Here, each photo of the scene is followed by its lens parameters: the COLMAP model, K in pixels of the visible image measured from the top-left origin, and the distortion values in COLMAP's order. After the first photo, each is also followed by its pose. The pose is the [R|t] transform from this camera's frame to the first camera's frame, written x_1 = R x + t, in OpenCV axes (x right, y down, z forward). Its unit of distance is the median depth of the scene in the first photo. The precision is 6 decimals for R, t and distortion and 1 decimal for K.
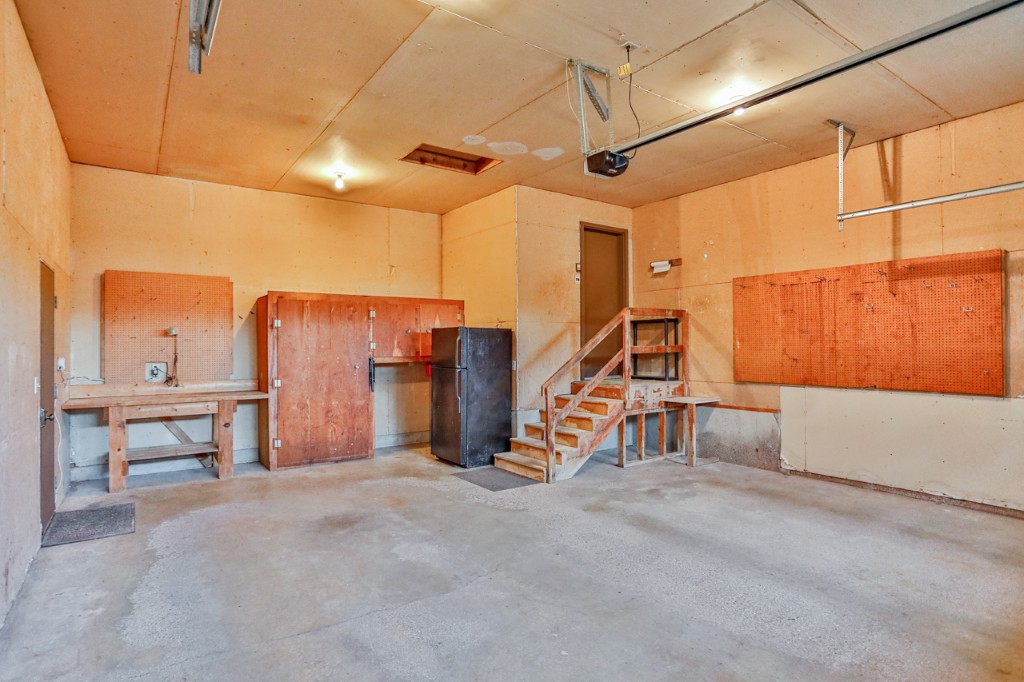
lens RADIAL K [[517.5, 0, 513.3], [0, 517.5, 356.2], [0, 0, 1]] dist [-0.068379, 0.039556]
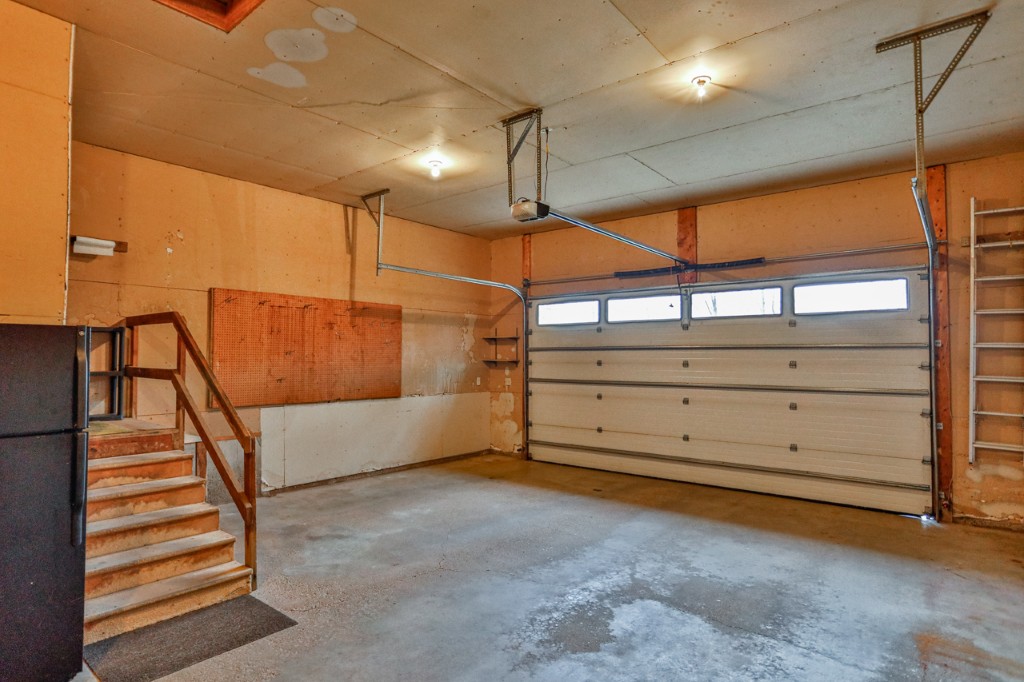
lens RADIAL K [[517.5, 0, 513.3], [0, 517.5, 356.2], [0, 0, 1]] dist [-0.068379, 0.039556]
pose [[-0.196362, 0.010747, 0.980472, -0.597071], [0.016746, 0.999831, -0.007605, -0.027952], [-0.980388, 0.014926, -0.196509, 0.813321]]
